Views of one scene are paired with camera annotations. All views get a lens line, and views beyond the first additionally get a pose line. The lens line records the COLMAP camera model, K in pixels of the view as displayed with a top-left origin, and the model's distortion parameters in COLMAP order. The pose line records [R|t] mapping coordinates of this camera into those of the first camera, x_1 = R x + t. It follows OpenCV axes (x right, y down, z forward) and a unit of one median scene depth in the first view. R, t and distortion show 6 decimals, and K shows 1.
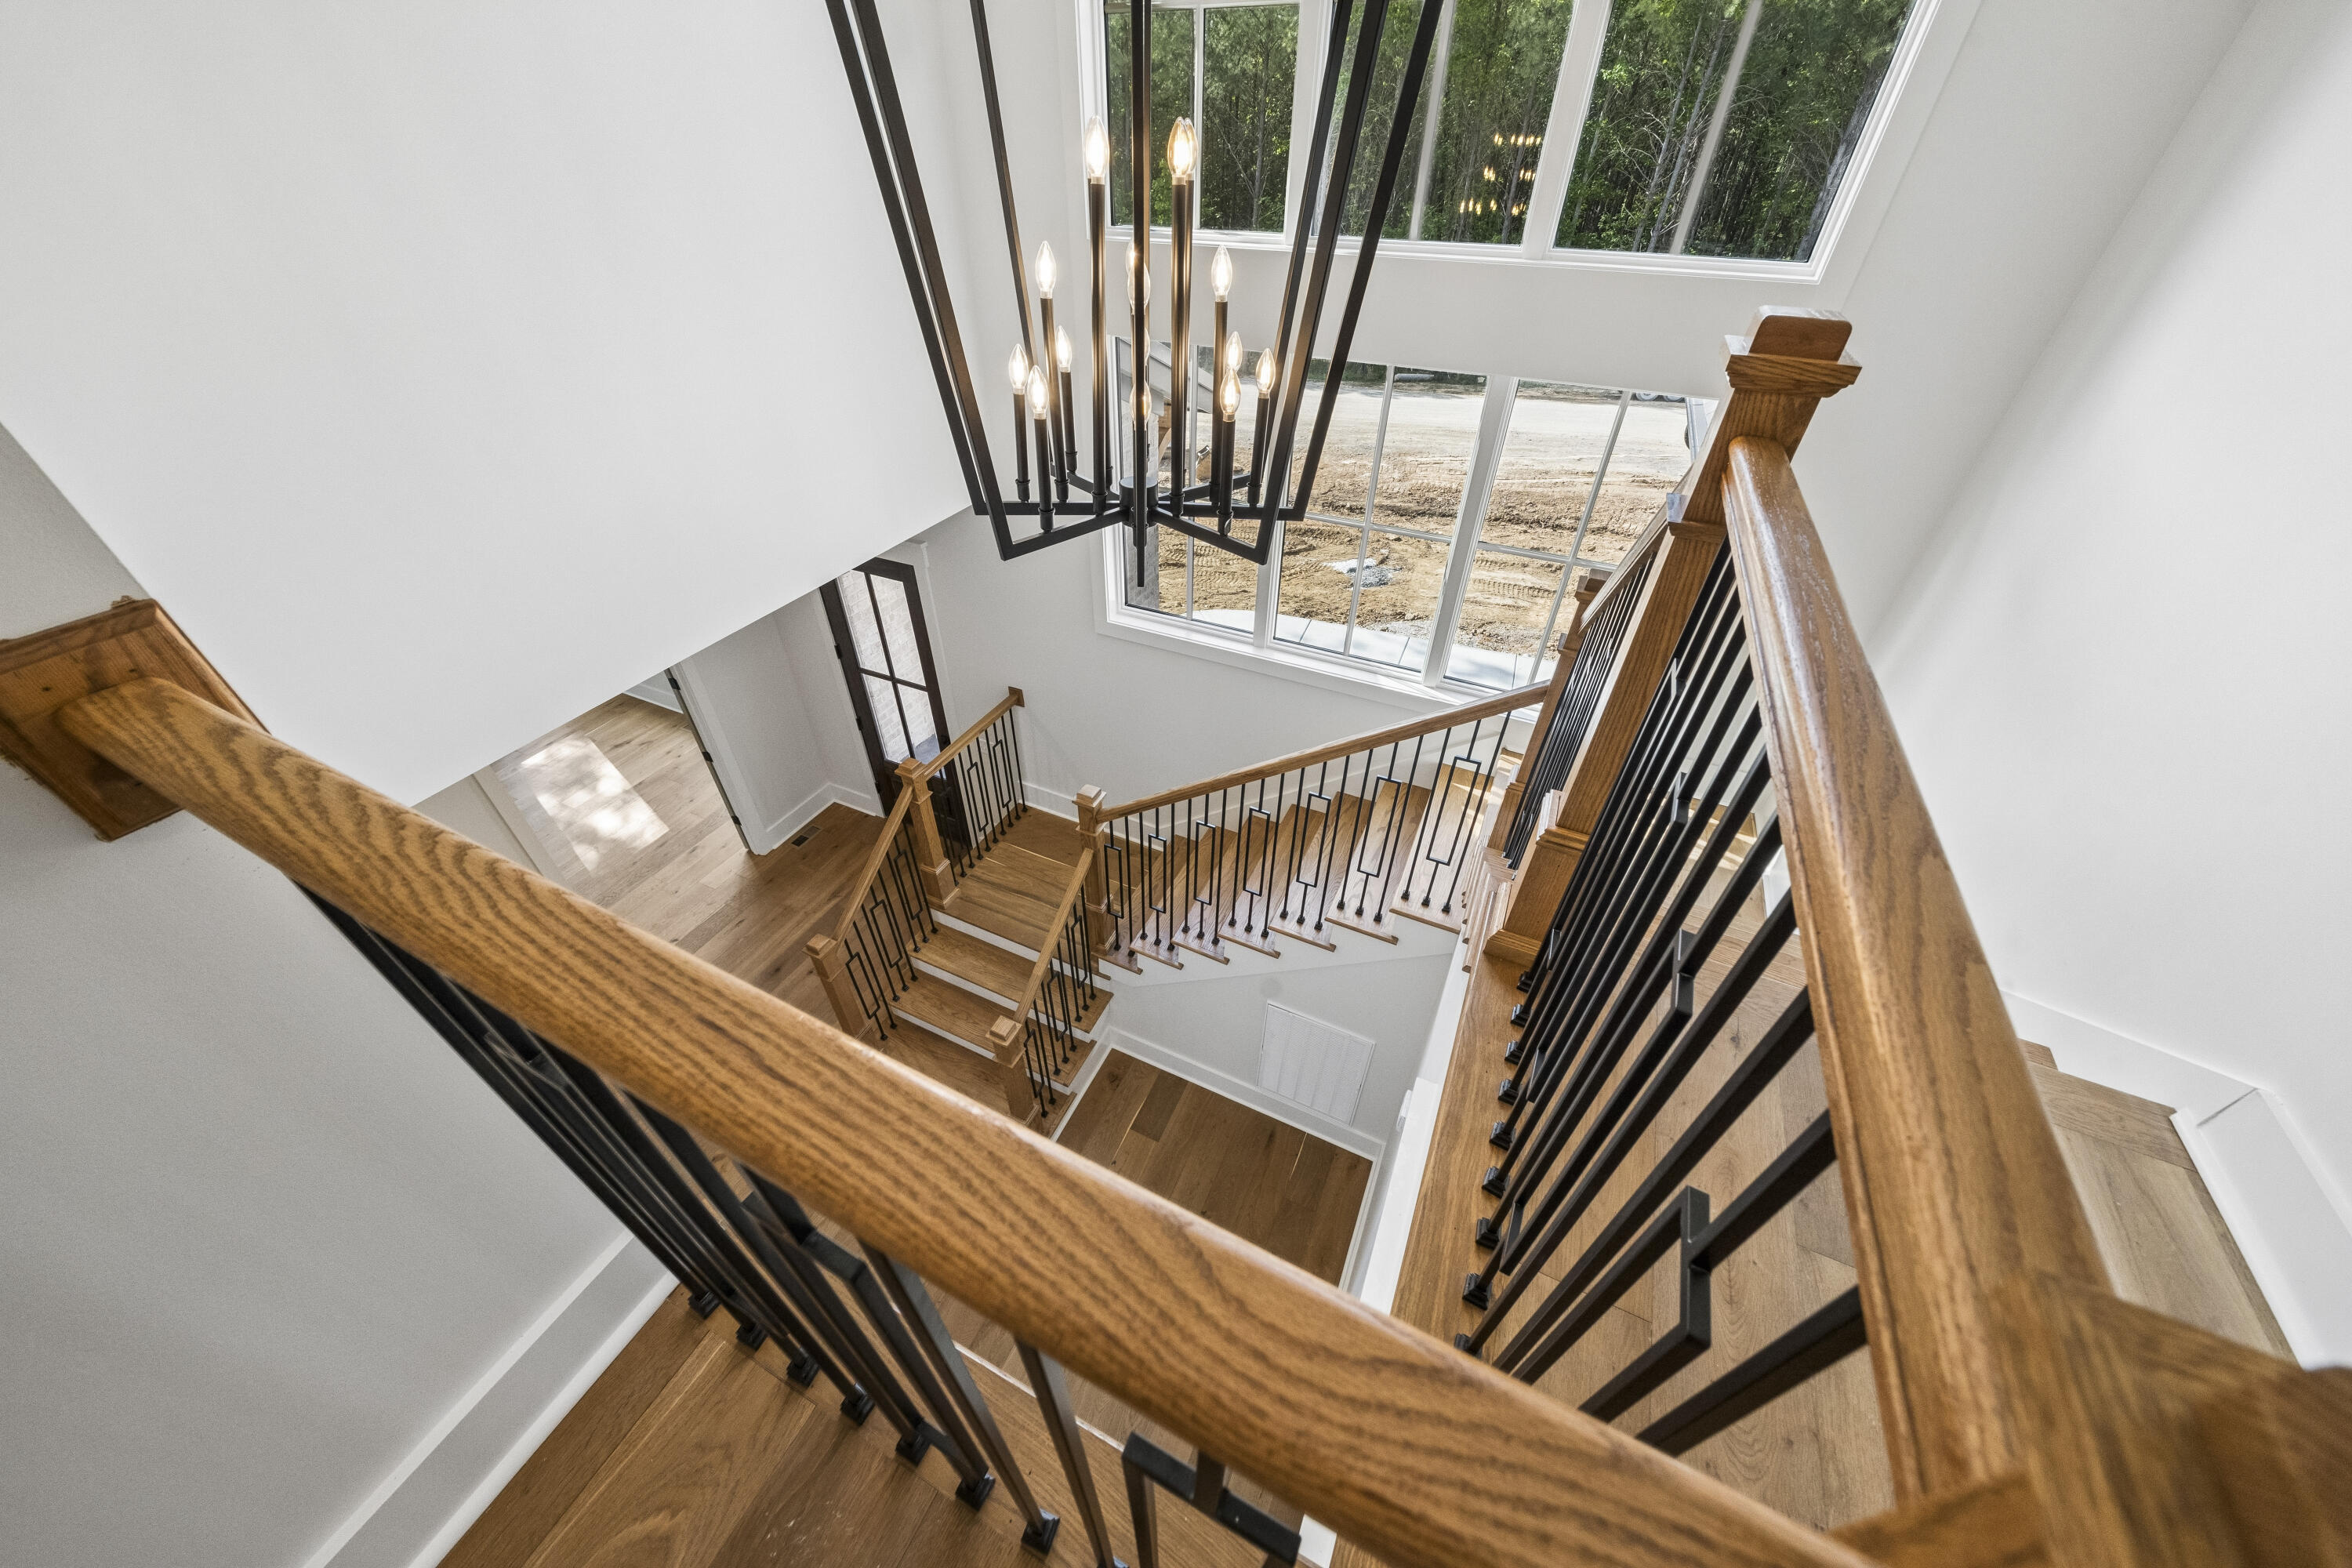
lens RADIAL K [[810.9, 0, 1171.8], [0, 810.9, 774.3], [0, 0, 1]] dist [-0.001899, -0.000114]
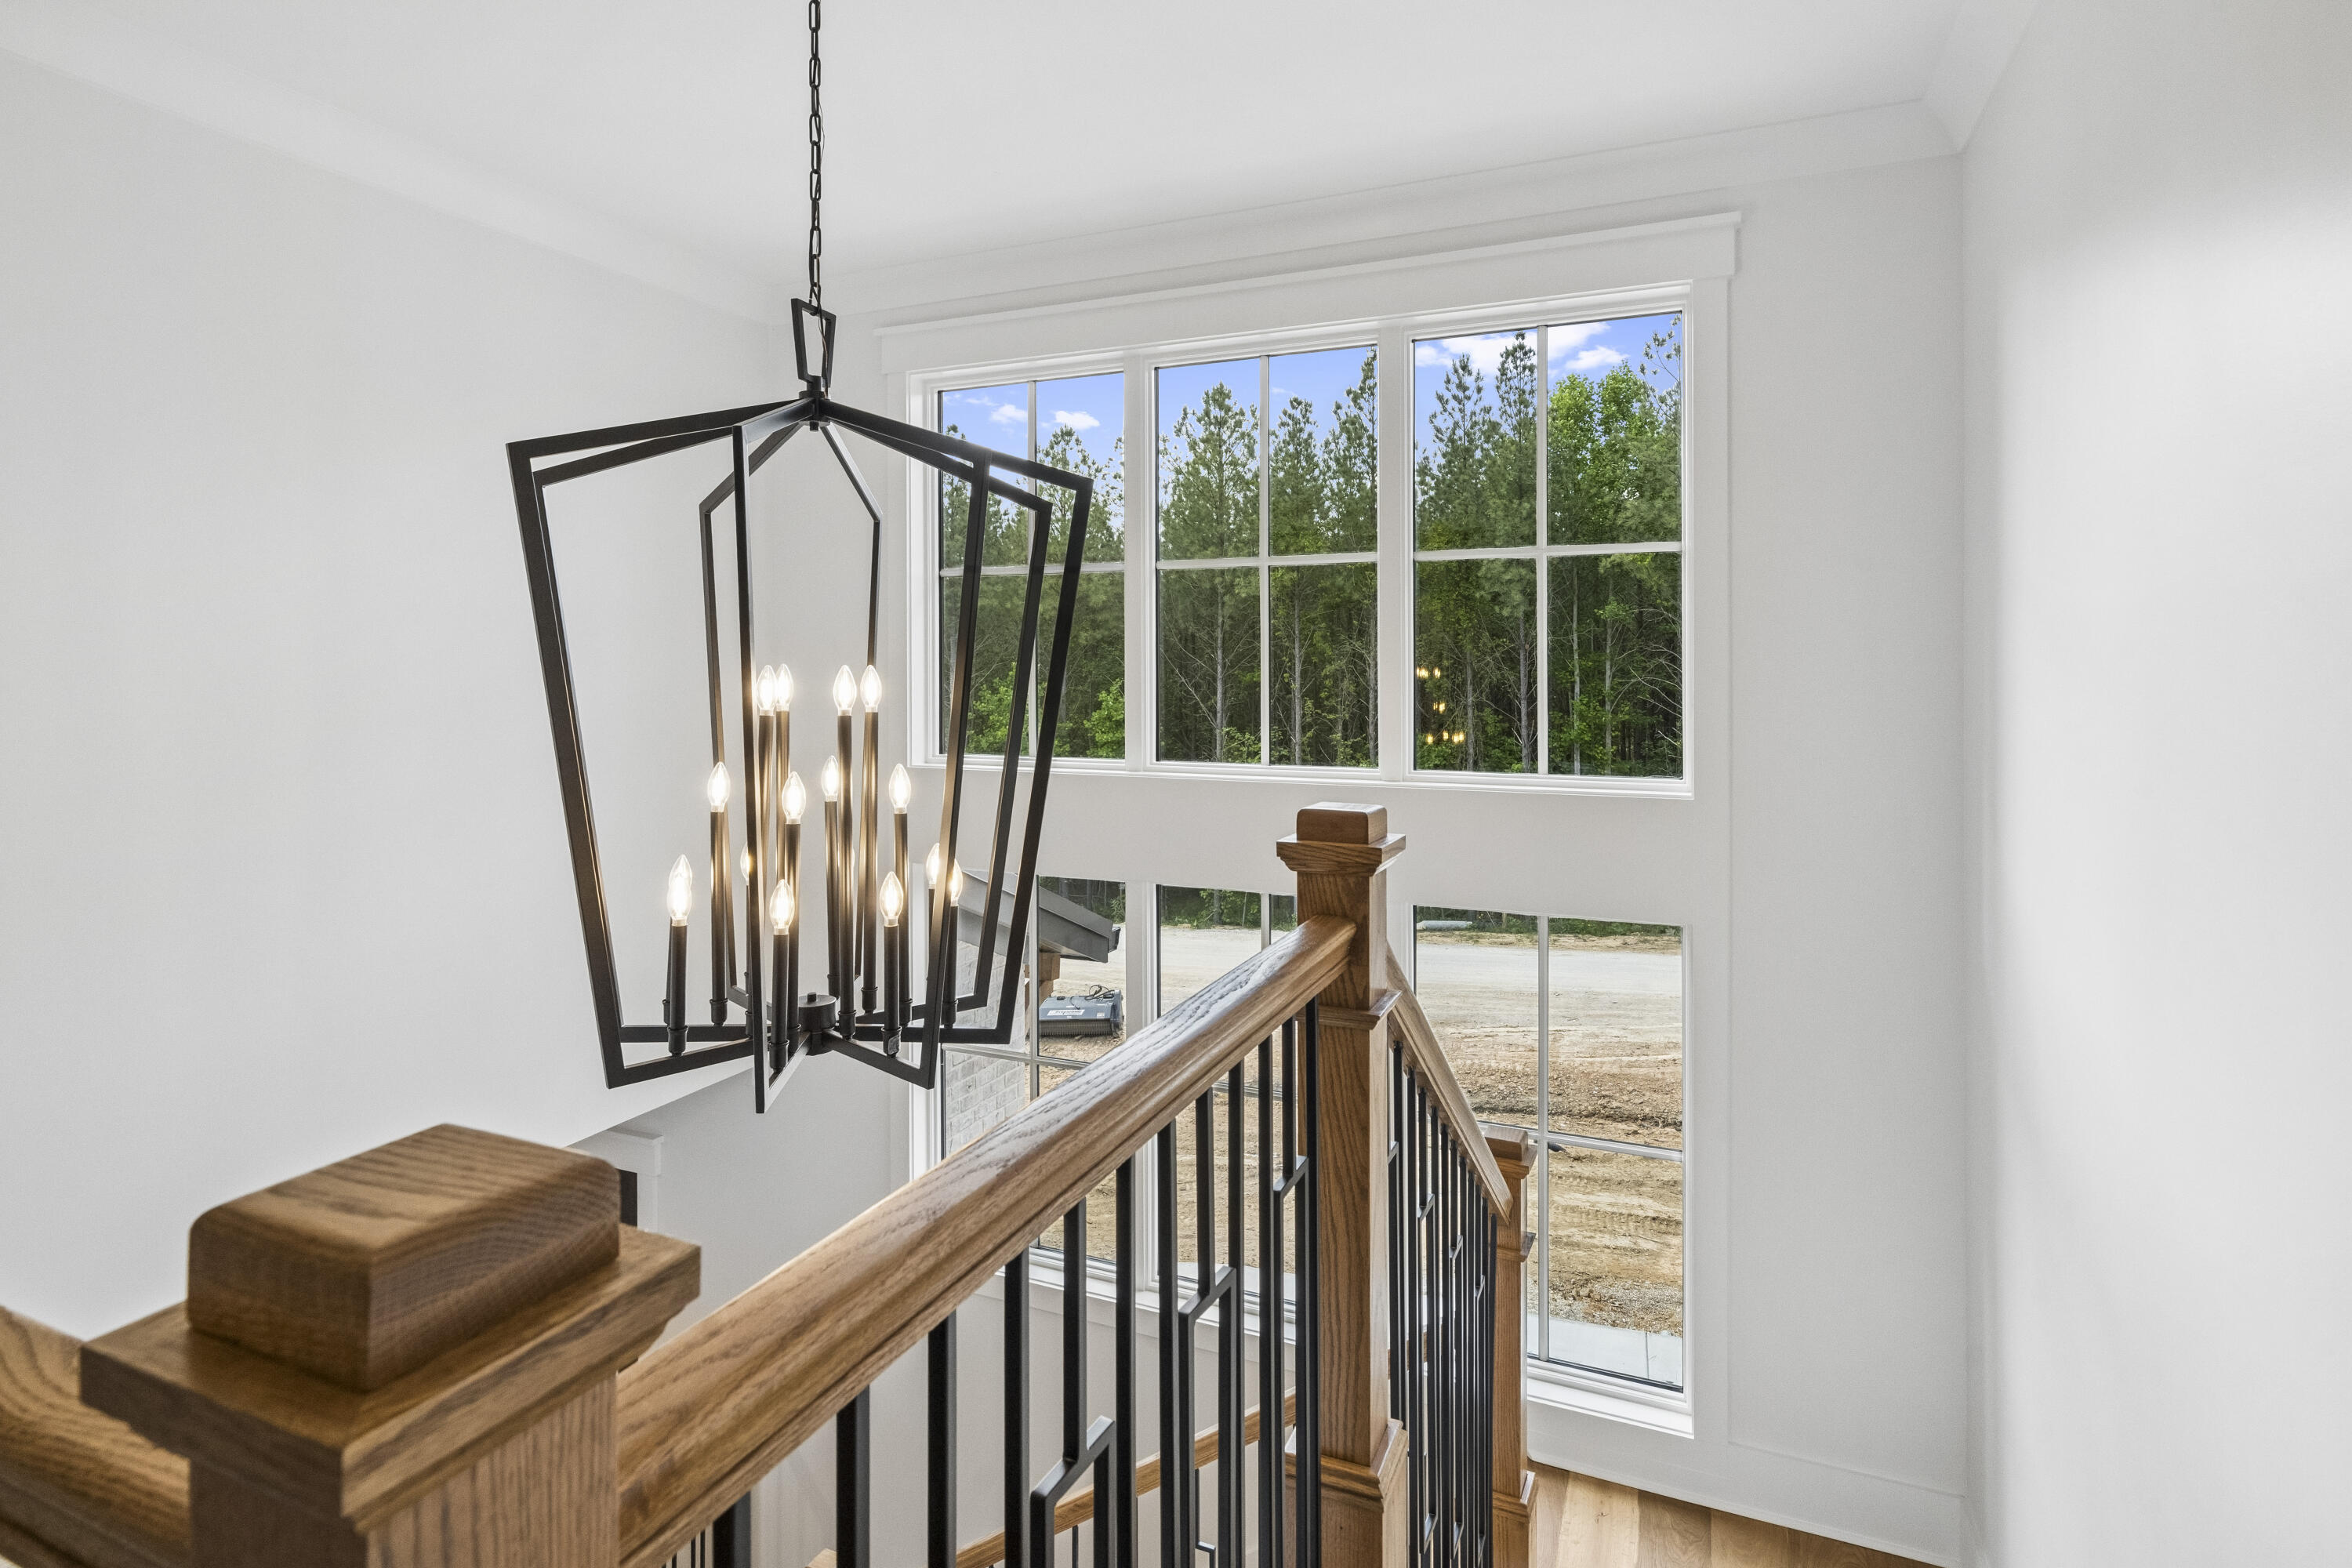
lens RADIAL K [[1209.5, 0, 1173.3], [0, 1209.5, 639.7], [0, 0, 1]] dist [-0.011507, -0.001160]
pose [[0.999389, -0.006519, 0.034339, 0.089004], [0.026952, 0.769262, -0.638365, 0.047490], [-0.022254, 0.638901, 0.768967, -0.063321]]
